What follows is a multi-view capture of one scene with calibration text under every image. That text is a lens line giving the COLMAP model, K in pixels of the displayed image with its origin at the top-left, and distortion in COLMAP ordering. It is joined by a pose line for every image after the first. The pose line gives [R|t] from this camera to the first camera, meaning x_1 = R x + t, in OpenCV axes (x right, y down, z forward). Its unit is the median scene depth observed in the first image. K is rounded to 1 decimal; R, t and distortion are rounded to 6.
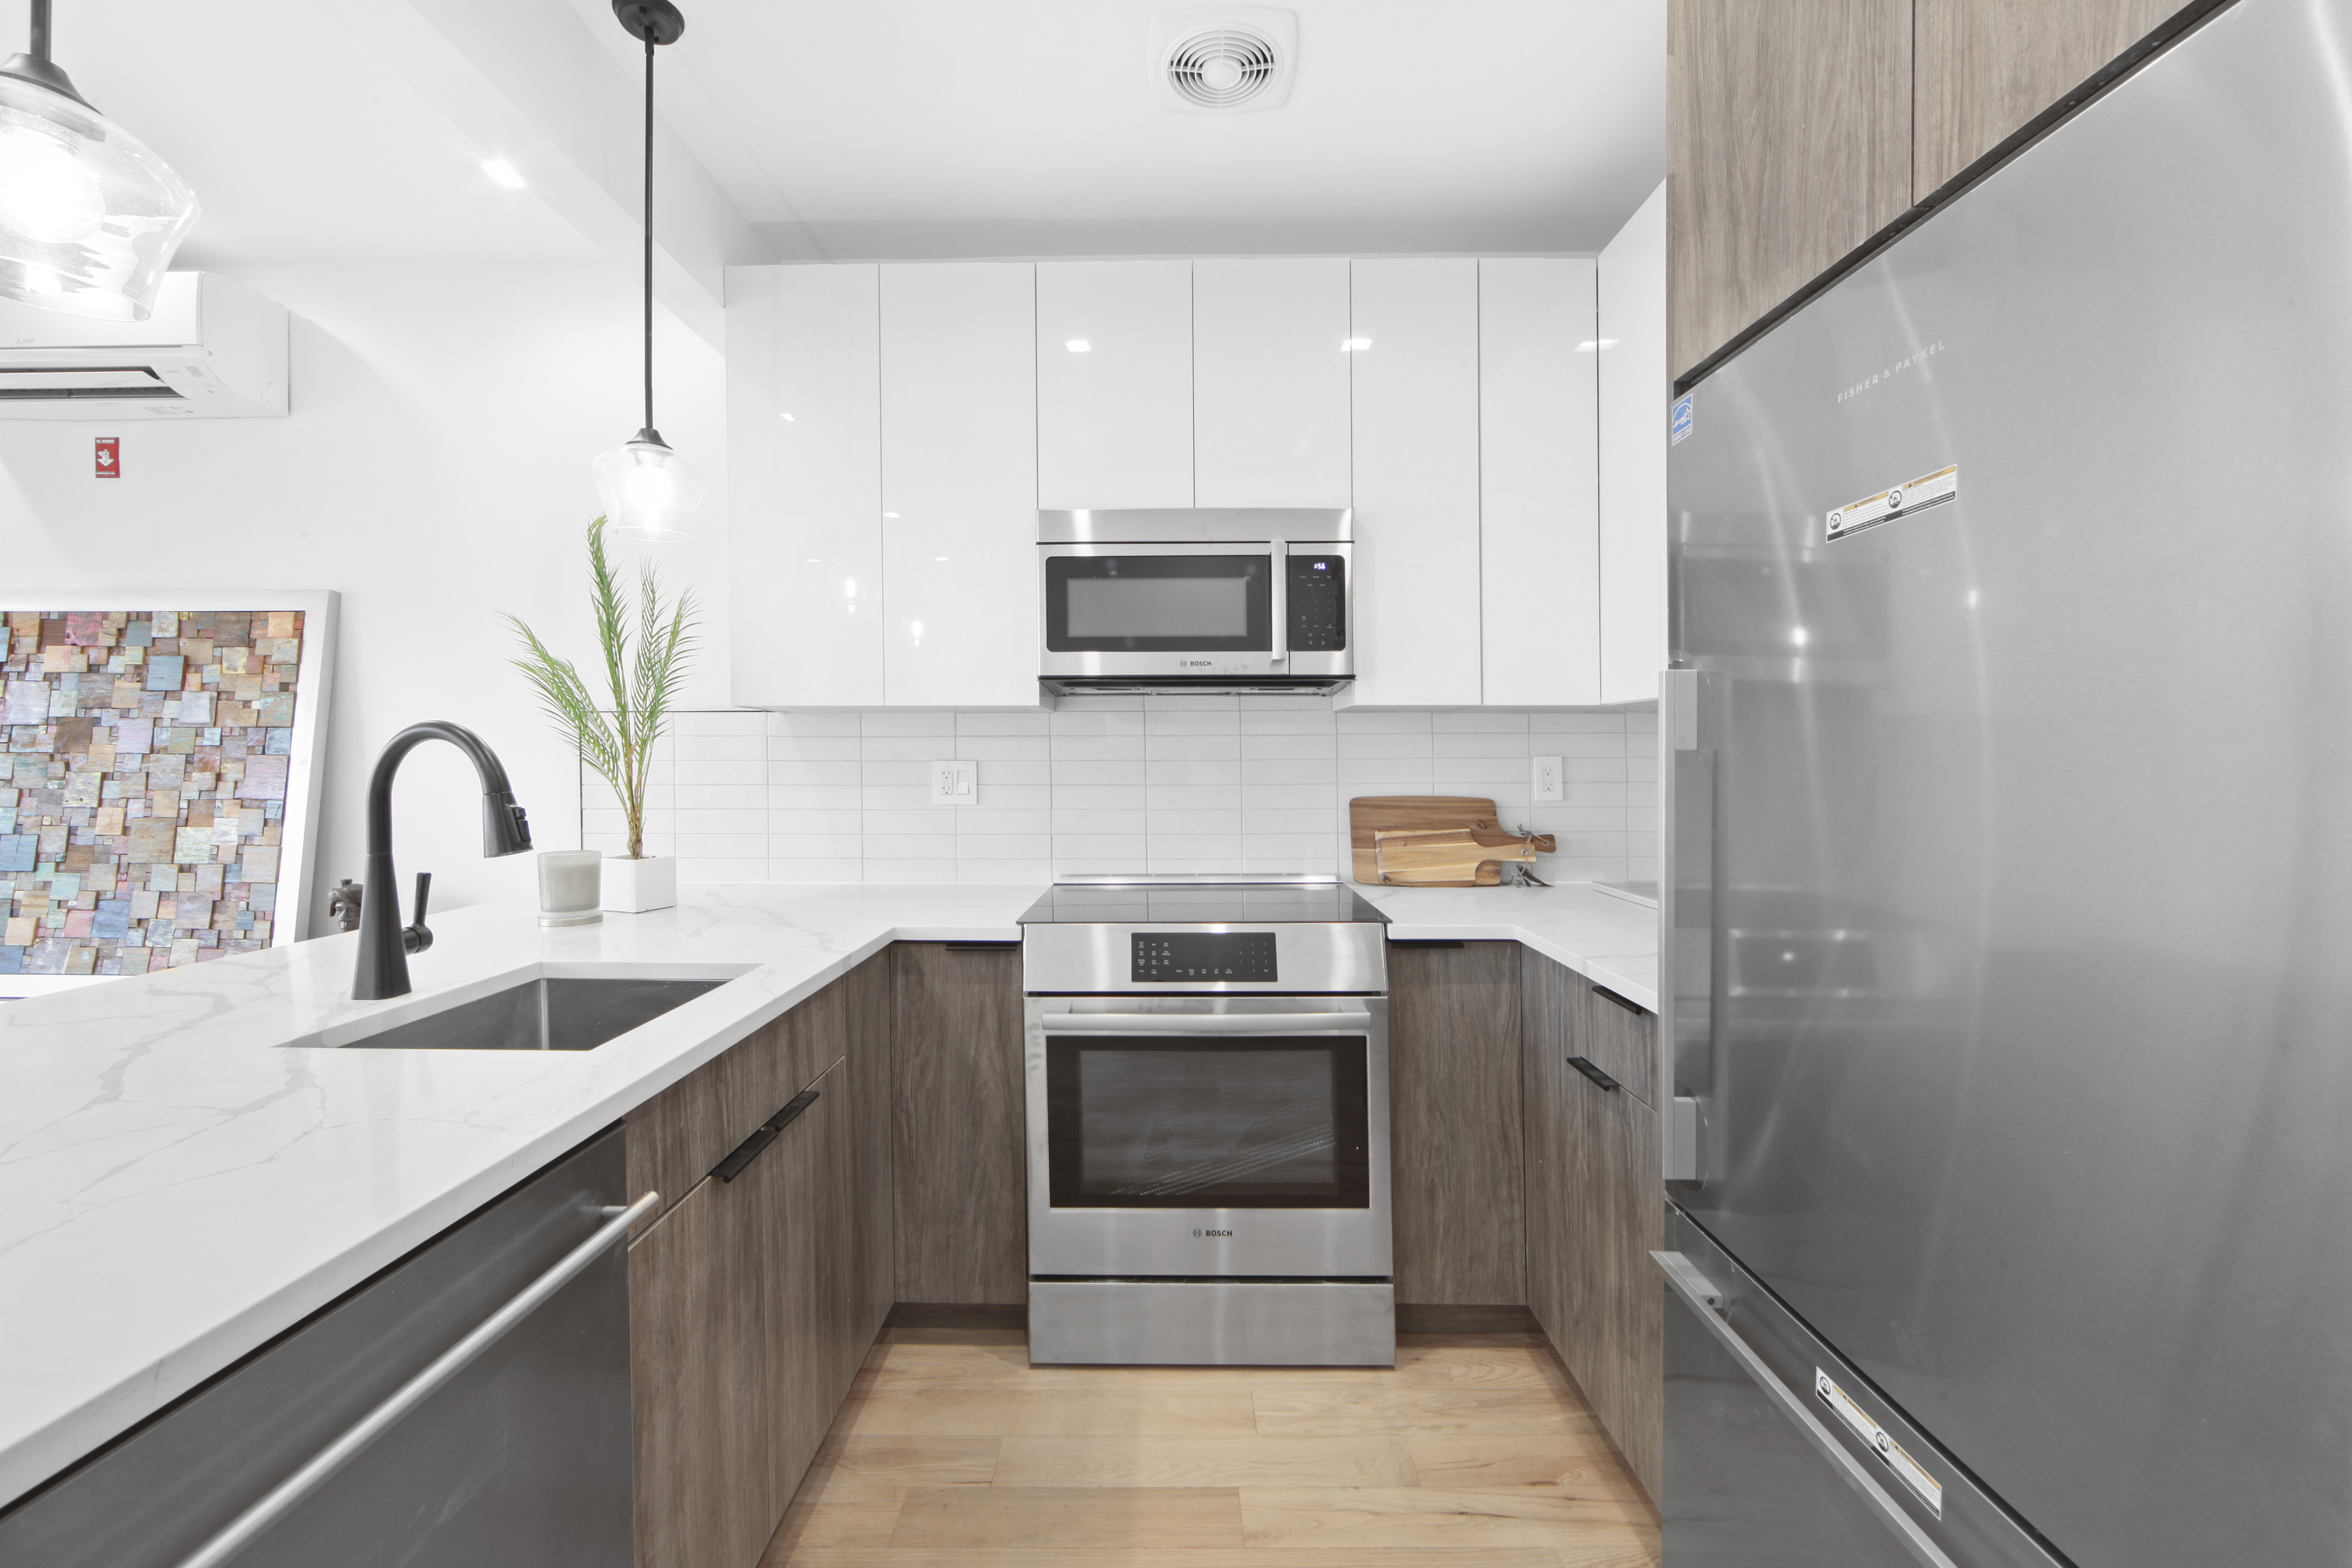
lens RADIAL K [[960.0, 0, 1174.3], [0, 960.0, 798.3], [0, 0, 1]] dist [-0.001126, 0.001761]
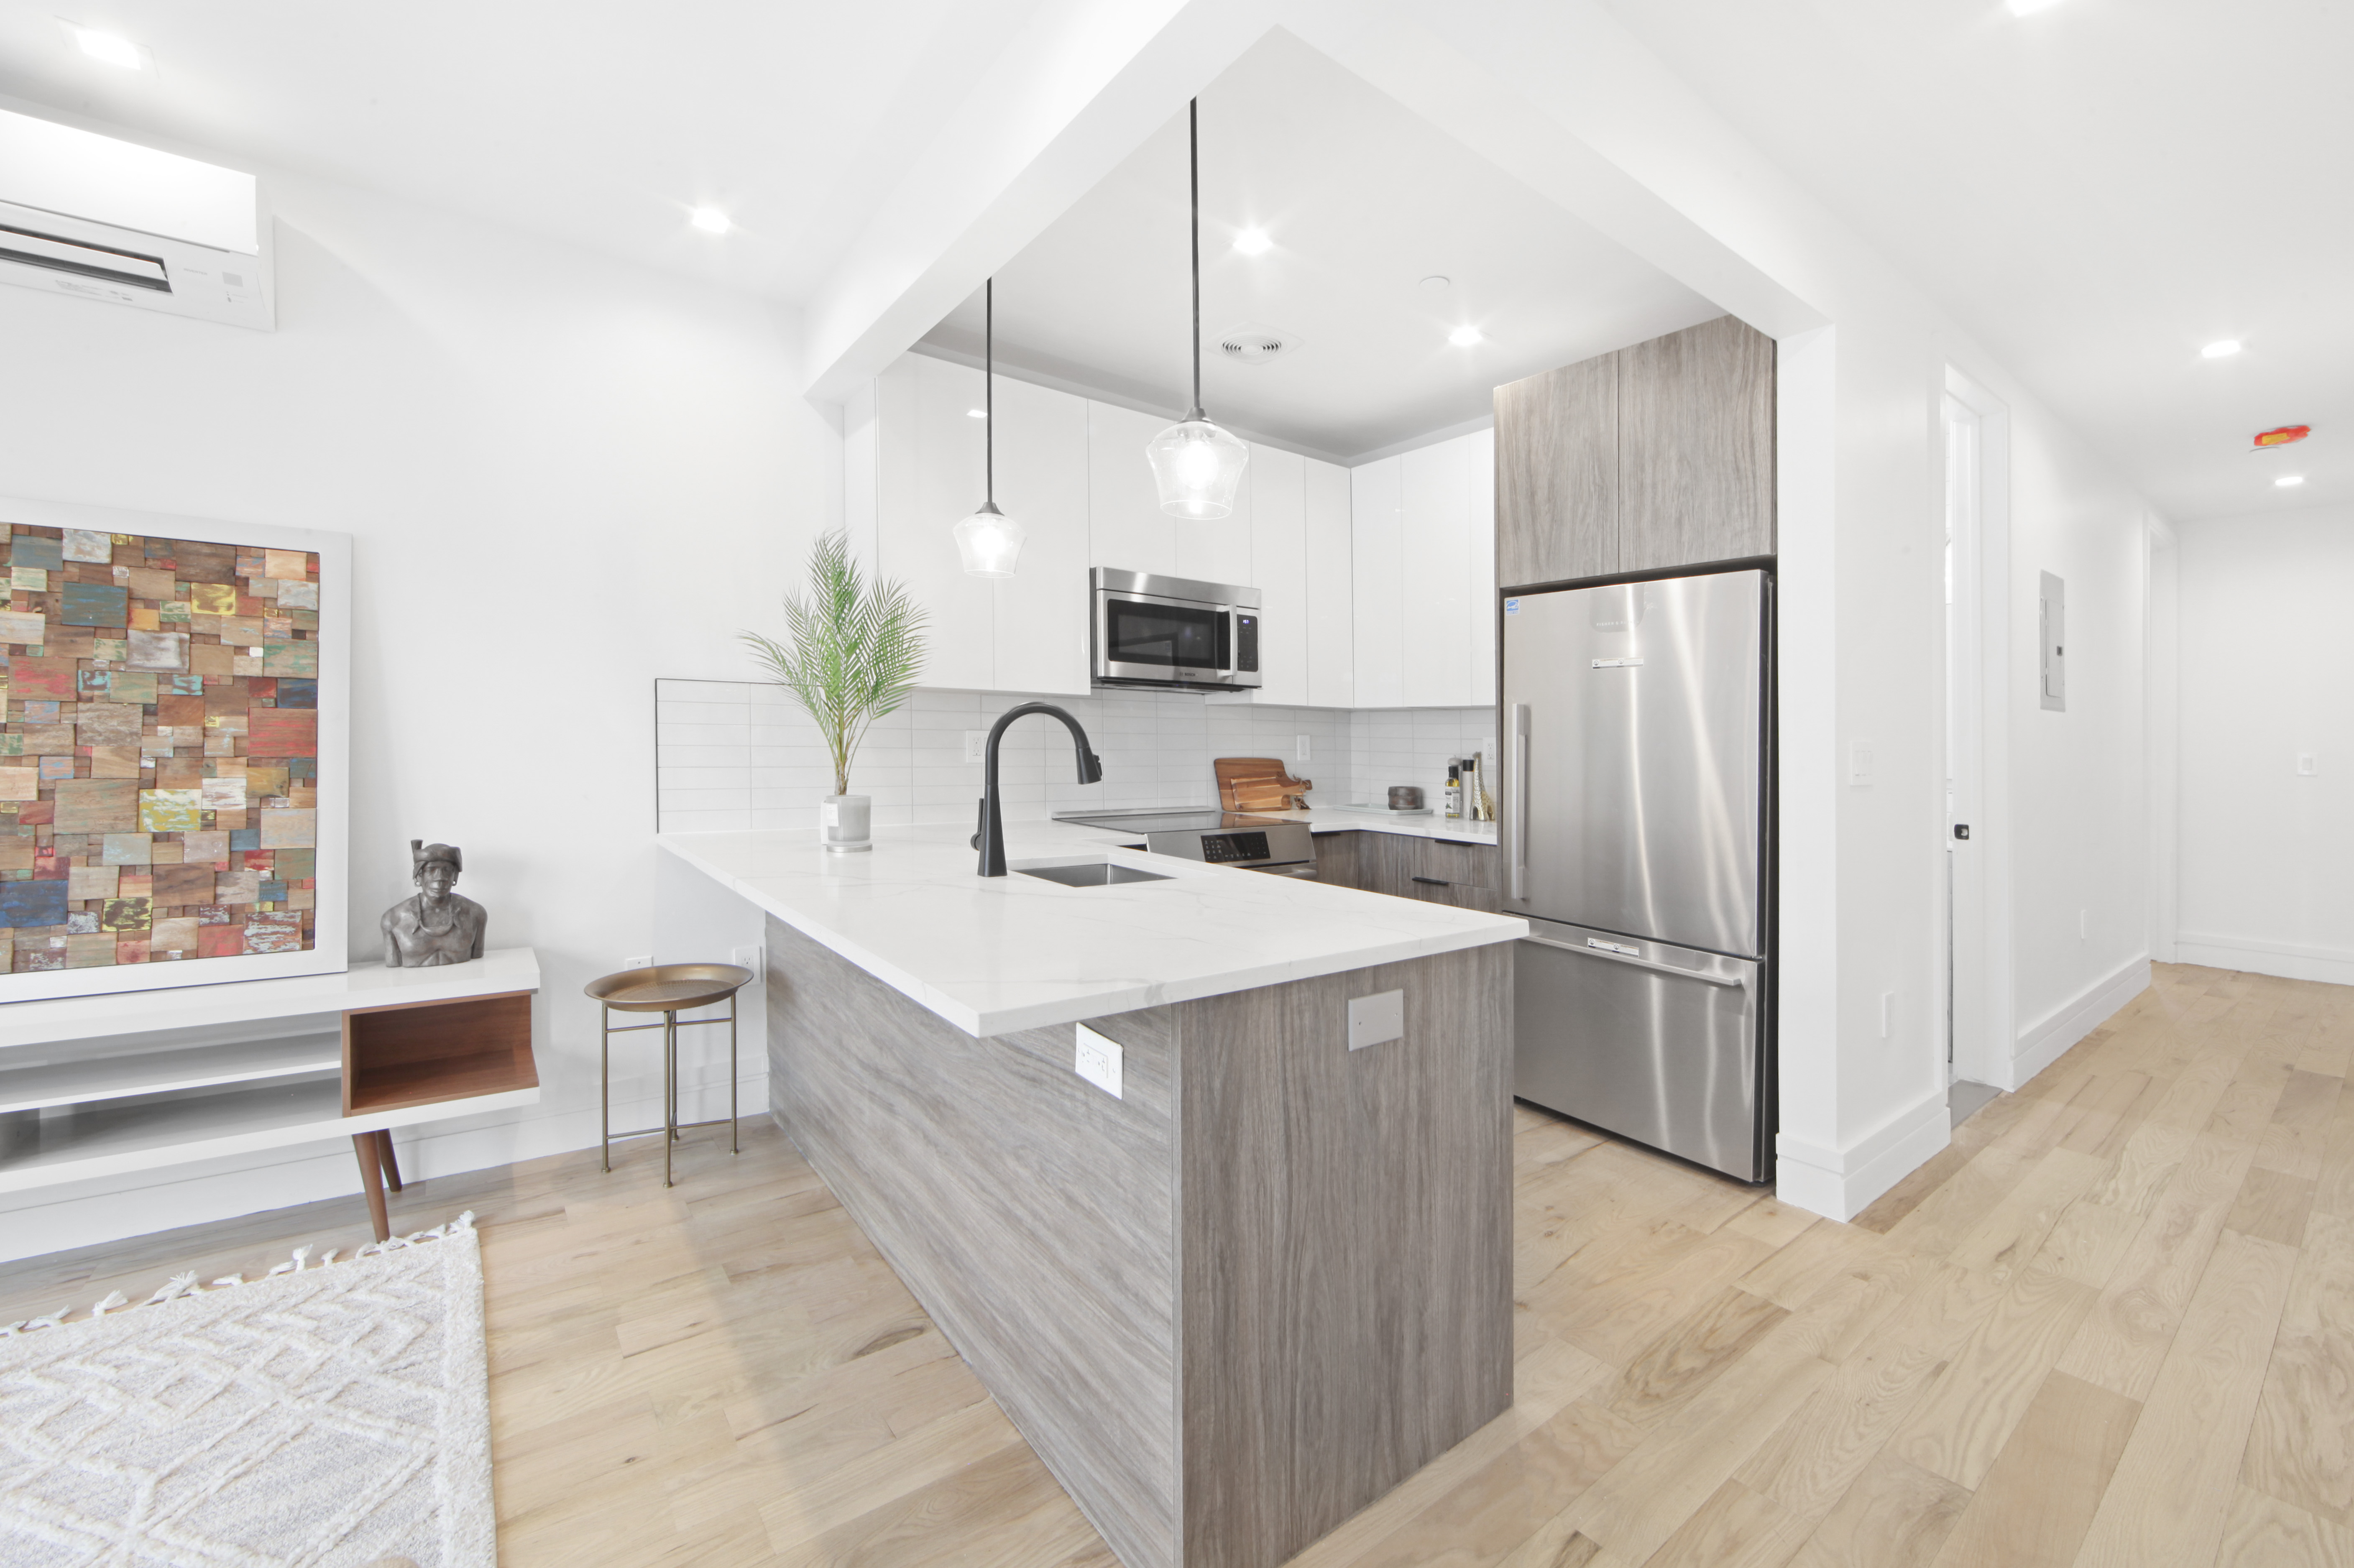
lens RADIAL K [[960.7, 0, 1181.7], [0, 960.7, 767.9], [0, 0, 1]] dist [-0.001126, 0.001761]
pose [[0.791645, -0.003165, 0.610973, -0.857615], [0.007379, 0.999963, -0.004381, 0.022037], [-0.610937, 0.007977, 0.791639, -0.244499]]
